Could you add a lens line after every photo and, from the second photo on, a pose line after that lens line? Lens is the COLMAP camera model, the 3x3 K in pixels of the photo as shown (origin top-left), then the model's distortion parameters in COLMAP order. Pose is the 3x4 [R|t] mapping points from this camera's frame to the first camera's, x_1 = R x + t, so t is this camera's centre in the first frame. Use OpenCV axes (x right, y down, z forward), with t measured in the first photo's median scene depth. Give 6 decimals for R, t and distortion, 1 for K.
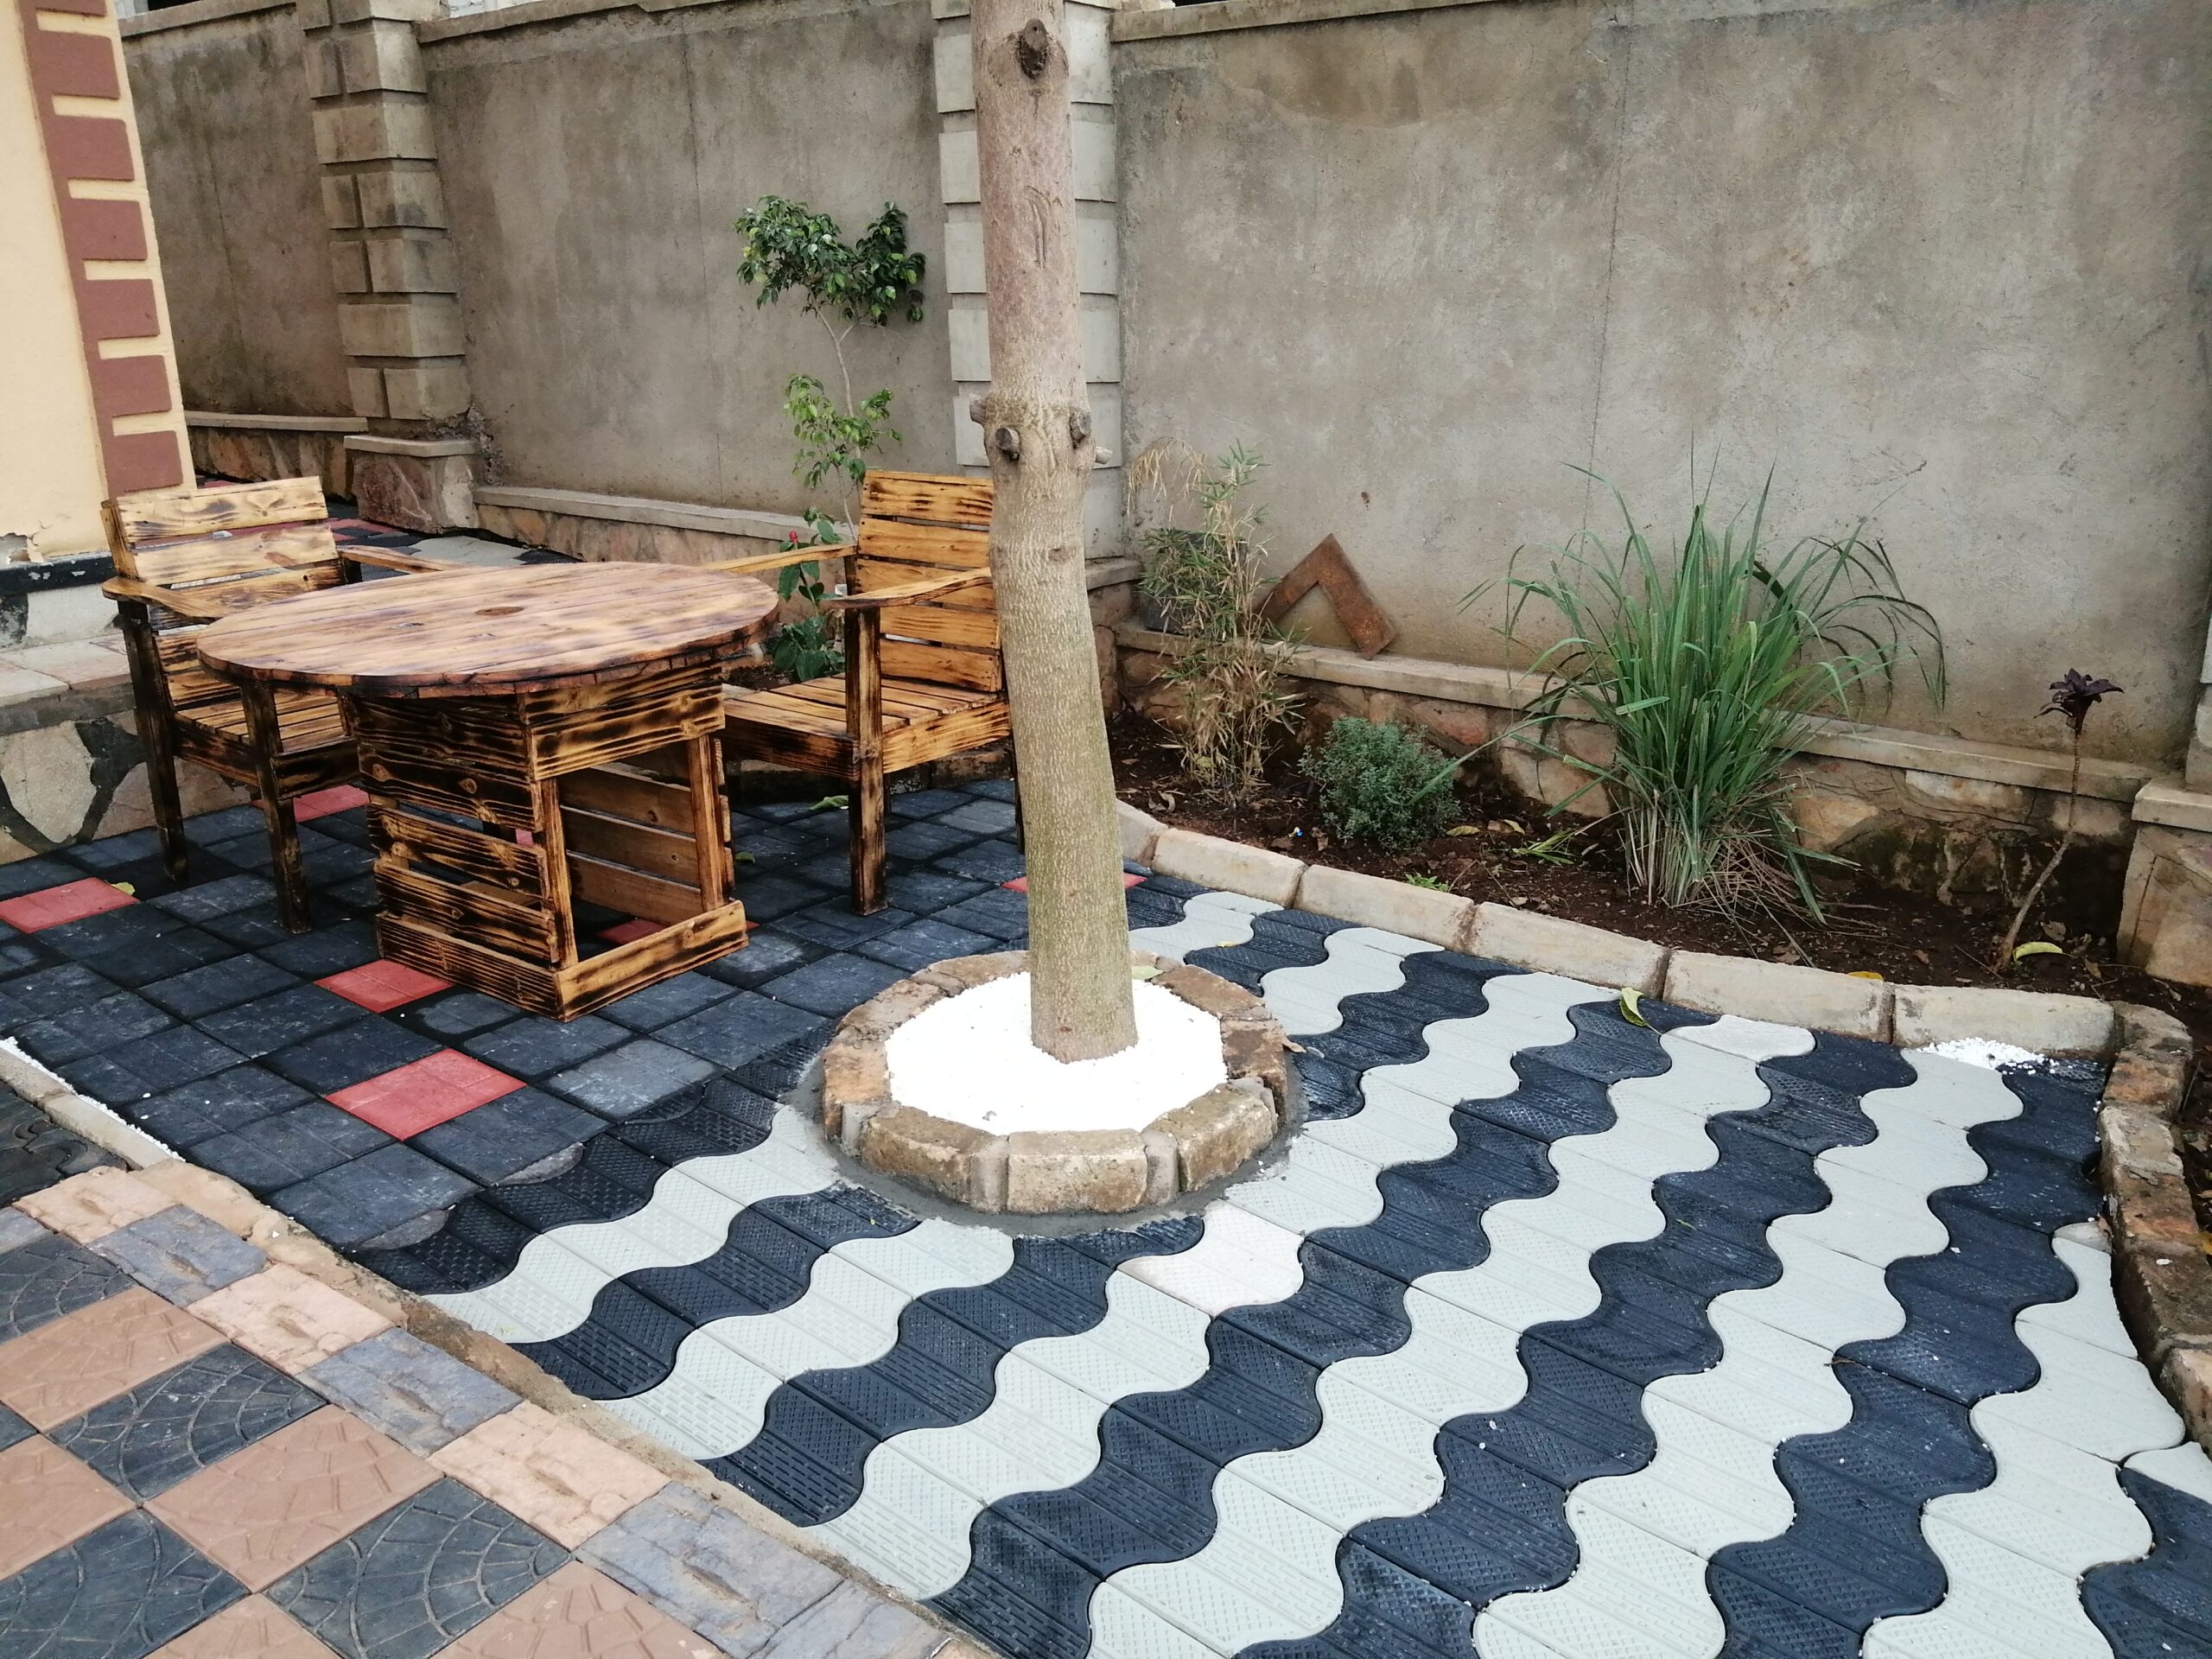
lens RADIAL K [[1652.9, 0, 1110.7], [0, 1652.9, 817.7], [0, 0, 1]] dist [-0.000881, -0.009551]
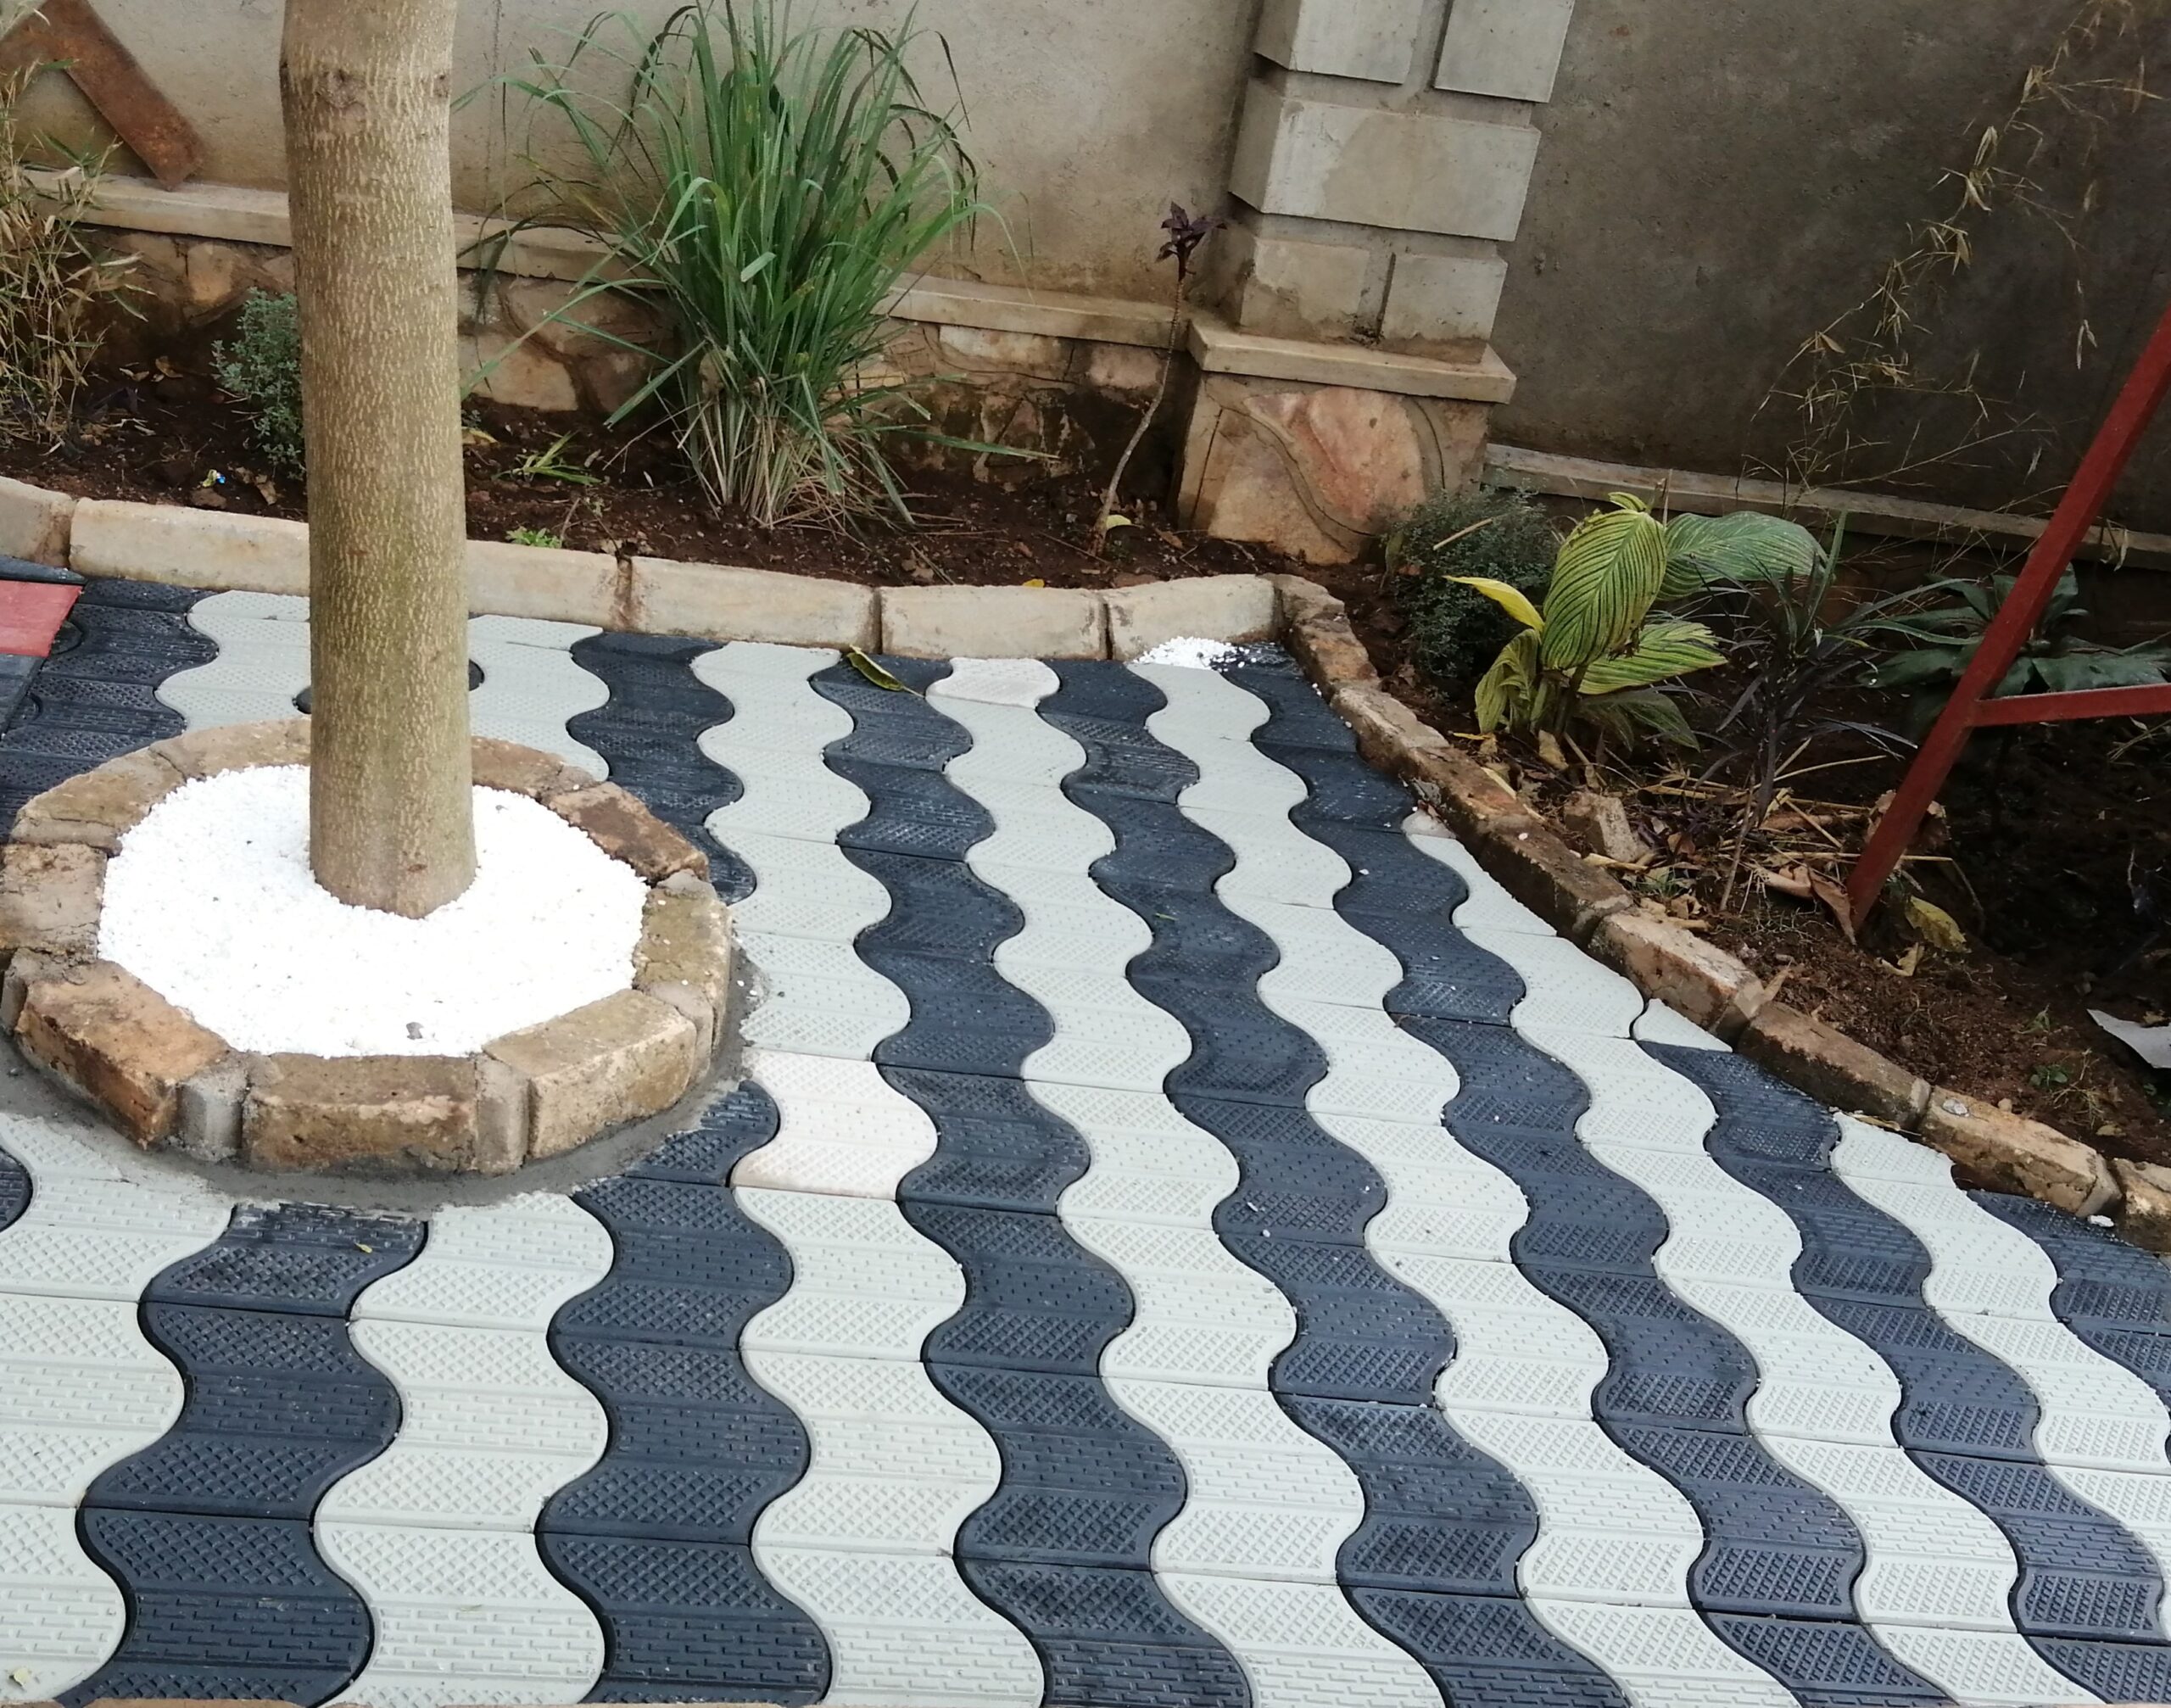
lens RADIAL K [[2095.9, 0, 1085.1], [0, 2095.9, 872.8], [0, 0, 1]] dist [0.036225, 0.000000]
pose [[0.719274, -0.235368, 0.653641, -0.263715], [0.071498, 0.960944, 0.267347, -0.048036], [-0.691038, -0.145561, 0.708010, 0.175634]]
